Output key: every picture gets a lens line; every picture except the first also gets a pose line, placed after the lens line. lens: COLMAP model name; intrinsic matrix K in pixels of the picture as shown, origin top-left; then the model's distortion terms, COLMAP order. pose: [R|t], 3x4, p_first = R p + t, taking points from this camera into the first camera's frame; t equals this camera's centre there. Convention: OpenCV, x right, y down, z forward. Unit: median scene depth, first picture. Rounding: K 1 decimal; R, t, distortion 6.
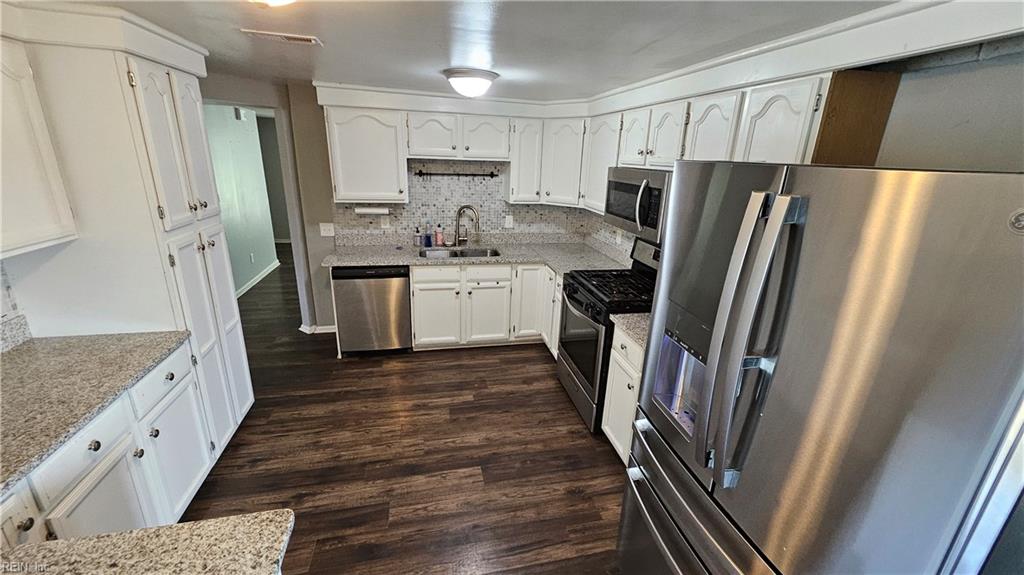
lens RADIAL K [[410.5, 0, 511.8], [0, 410.5, 287.1], [0, 0, 1]] dist [0.000845, -0.000221]
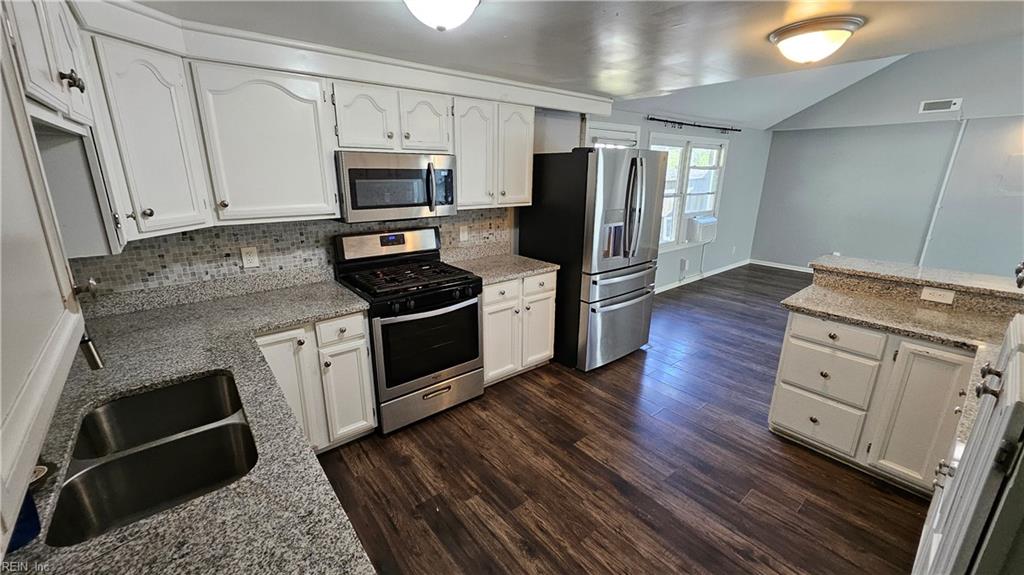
lens RADIAL K [[410.5, 0, 506.9], [0, 410.5, 283.7], [0, 0, 1]] dist [0.000845, -0.000221]
pose [[-0.459221, -0.281303, 0.842606, -0.723256], [0.250335, 0.869113, 0.426585, -0.379640], [-0.852319, 0.406831, -0.328695, 1.260621]]
